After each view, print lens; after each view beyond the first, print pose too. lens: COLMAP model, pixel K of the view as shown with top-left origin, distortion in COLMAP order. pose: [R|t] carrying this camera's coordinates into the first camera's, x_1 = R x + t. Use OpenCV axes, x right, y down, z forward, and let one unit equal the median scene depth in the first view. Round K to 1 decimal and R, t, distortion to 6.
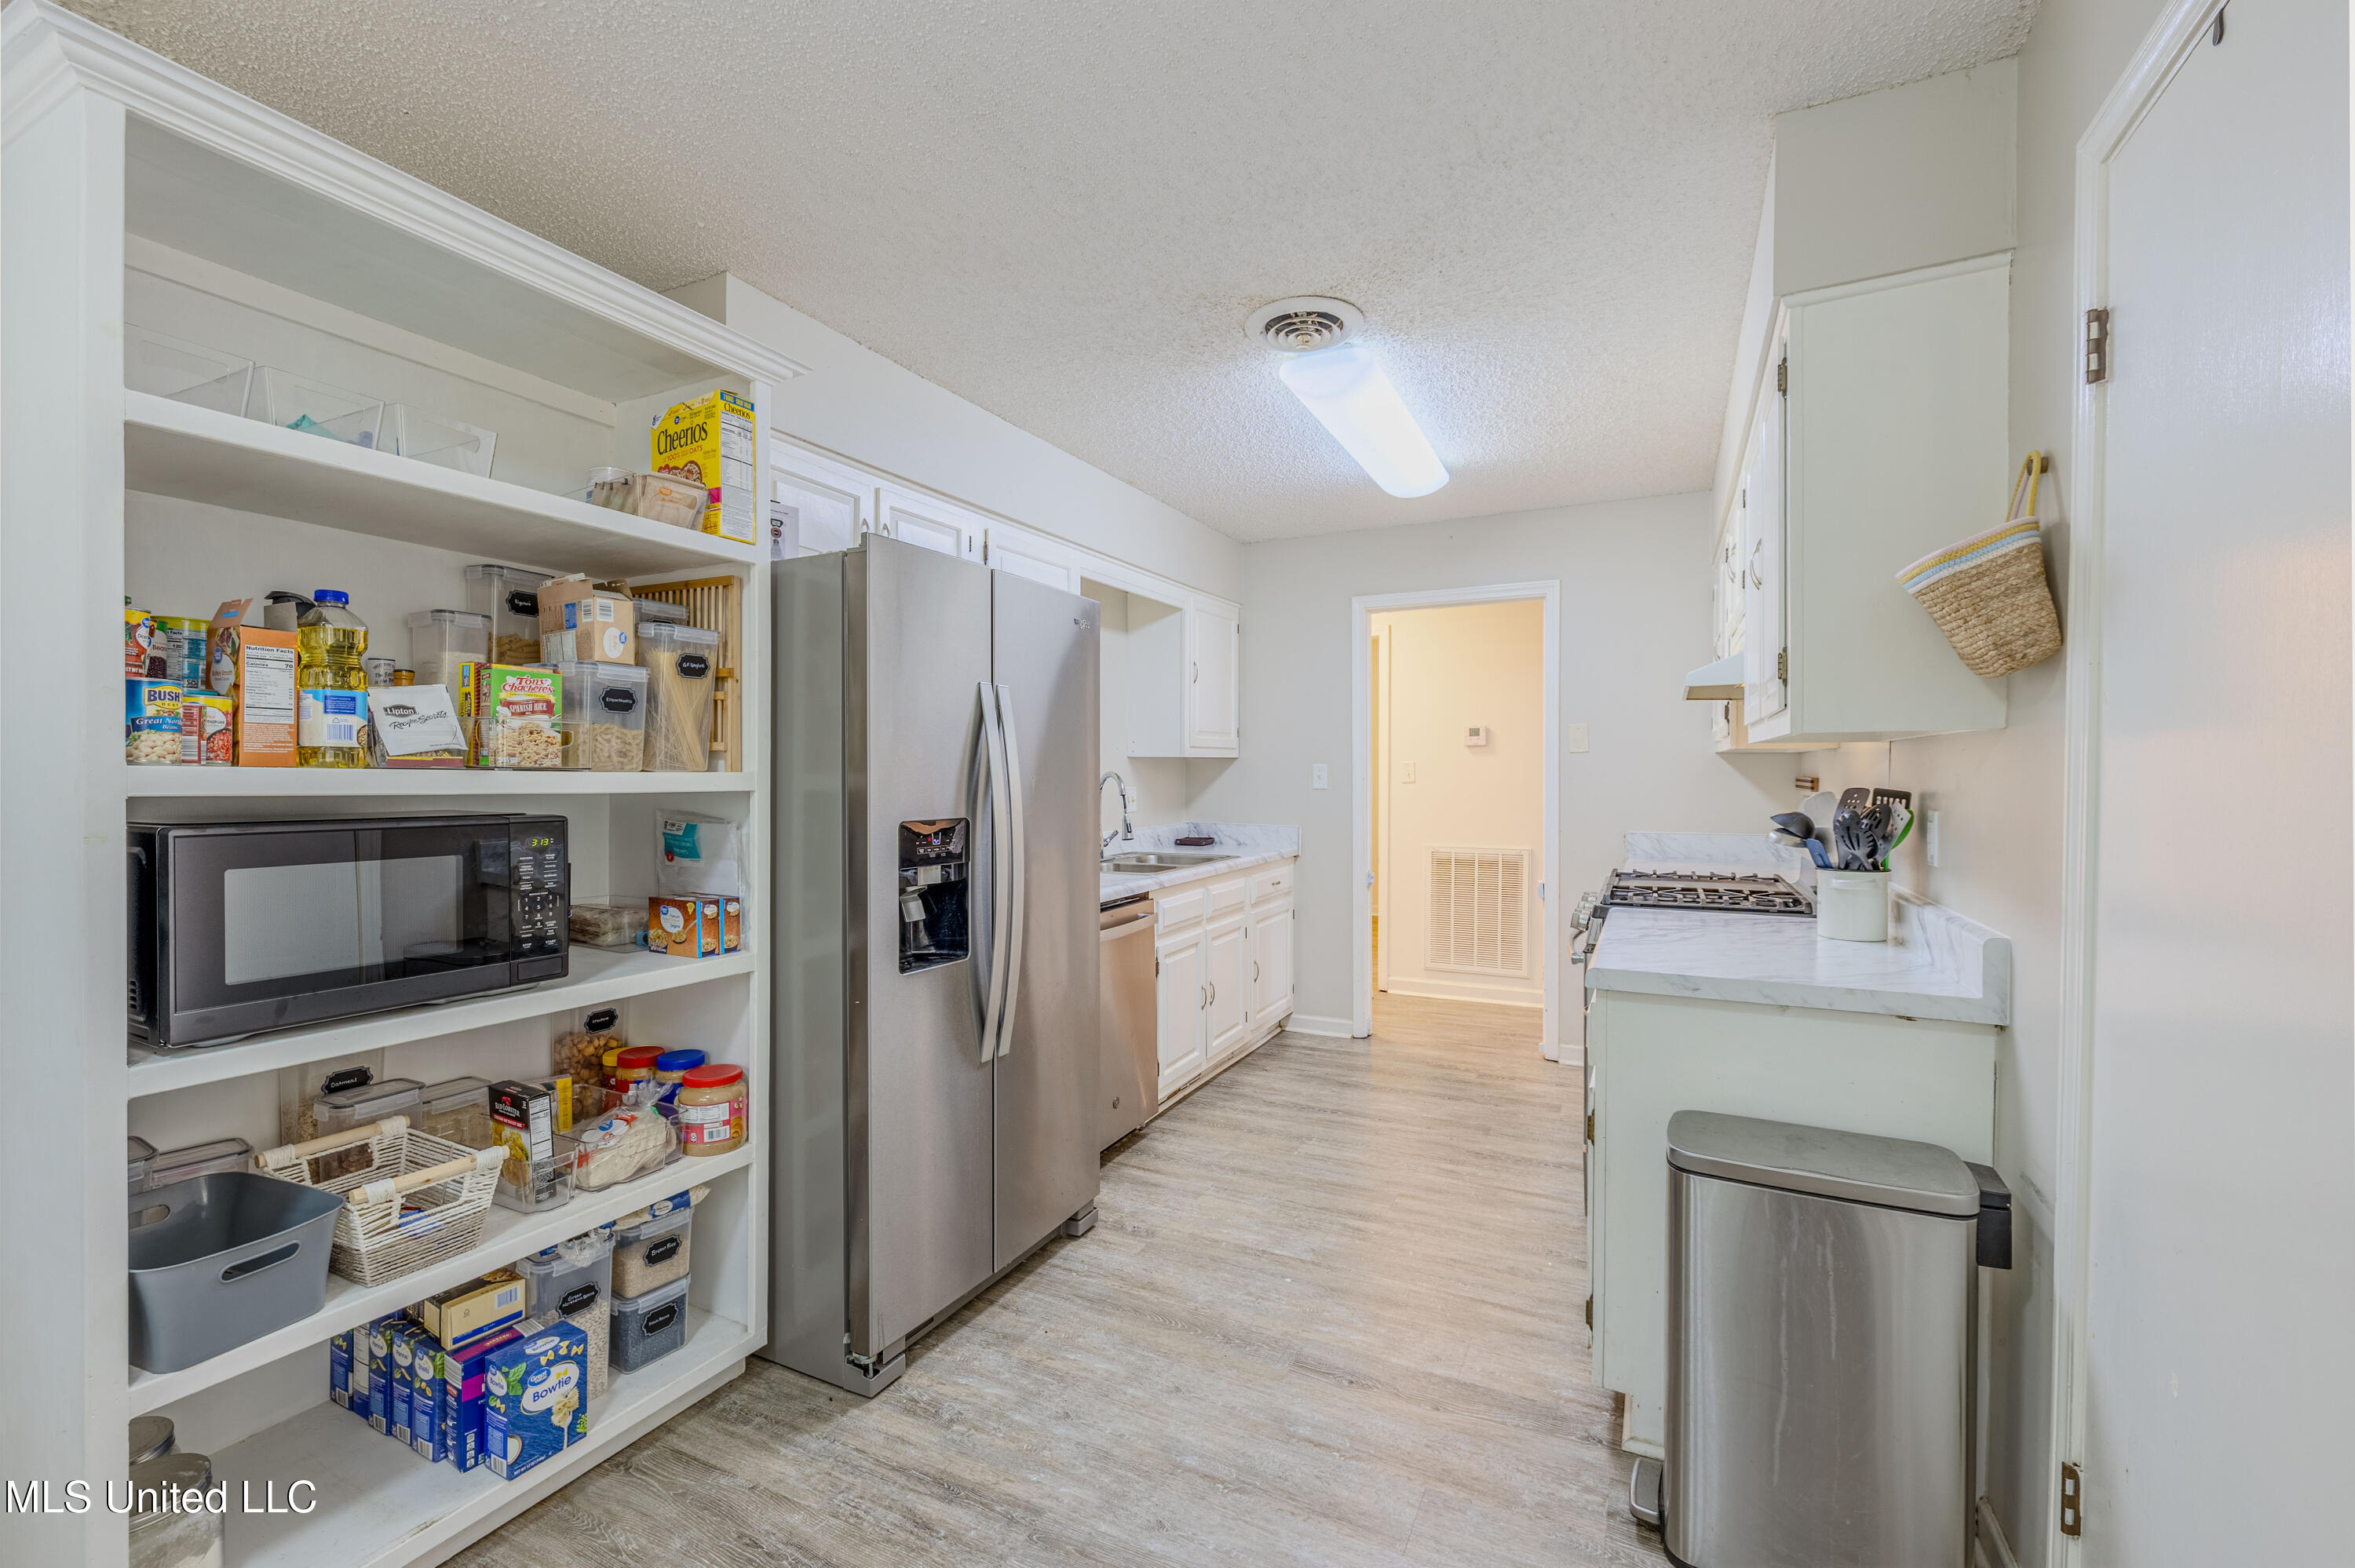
lens RADIAL K [[1016.3, 0, 1174.2], [0, 1016.3, 781.4], [0, 0, 1]] dist [-0.008768, 0.000057]
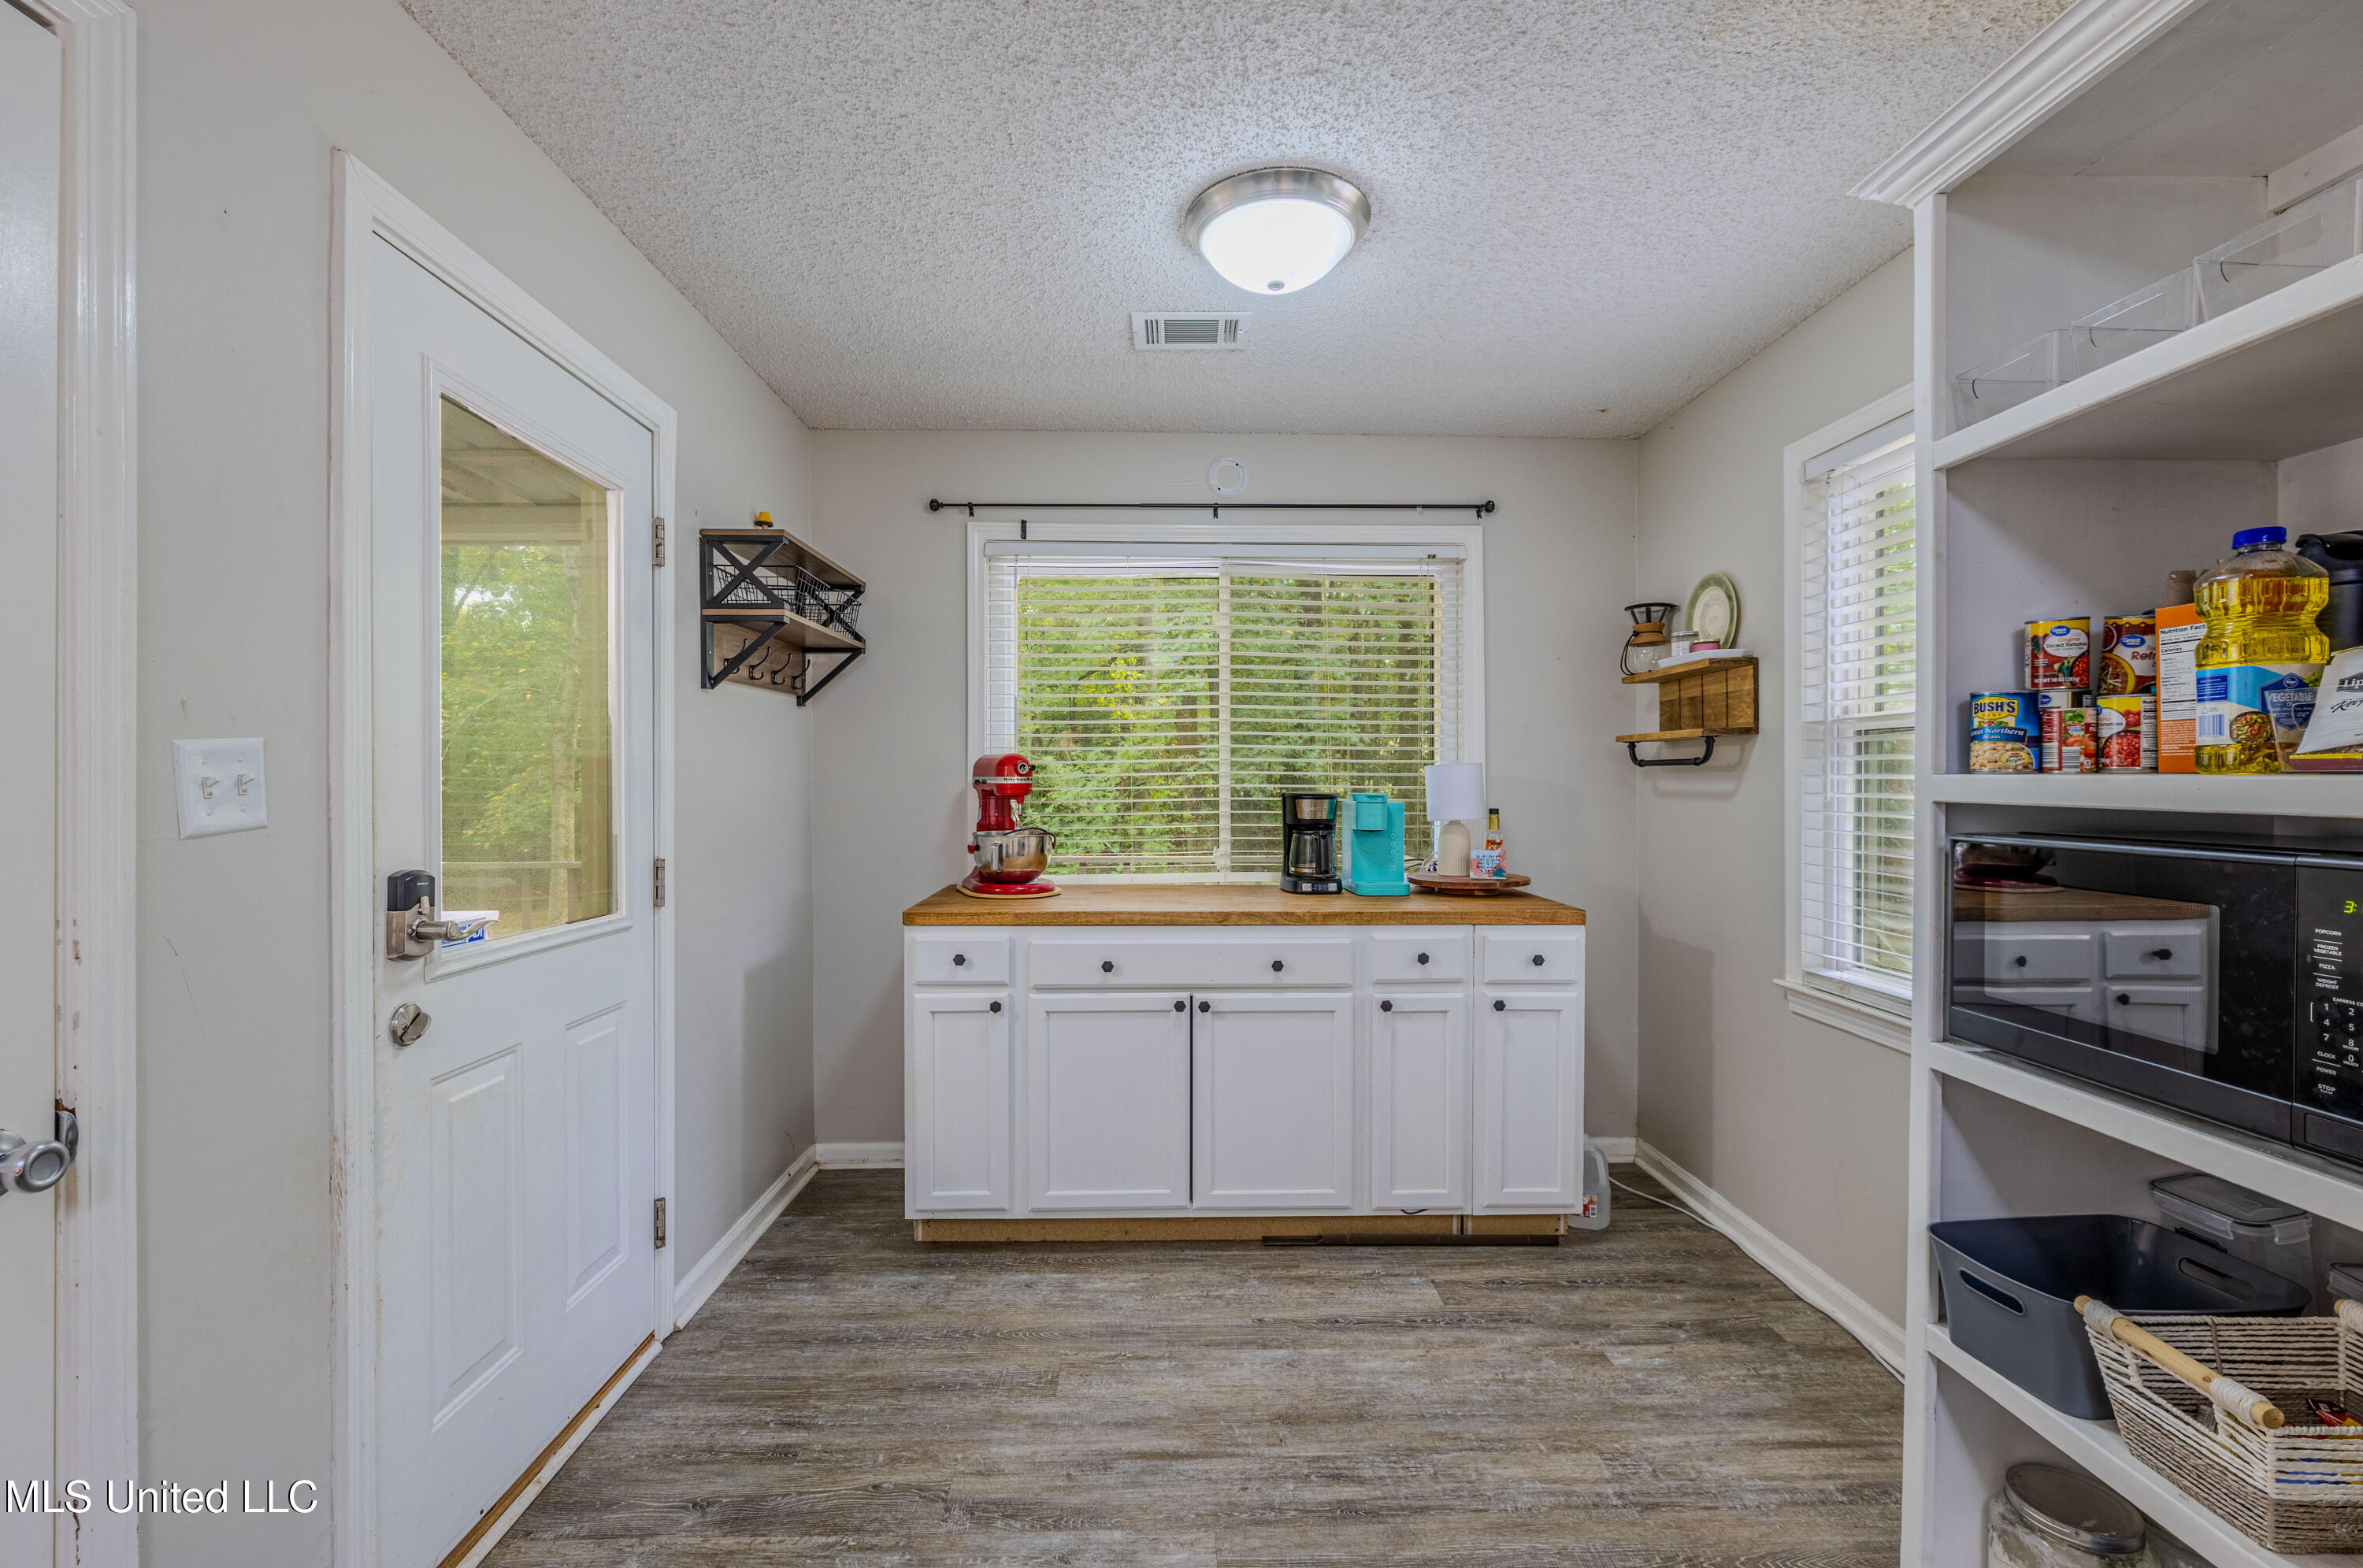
lens RADIAL K [[1019.8, 0, 1177.6], [0, 1019.8, 784.8], [0, 0, 1]] dist [-0.008768, 0.000057]
pose [[-0.891560, -0.002762, -0.452894, 0.195395], [-0.006430, 0.999958, 0.006561, -0.005297], [0.452856, 0.008762, -0.891540, 1.341049]]
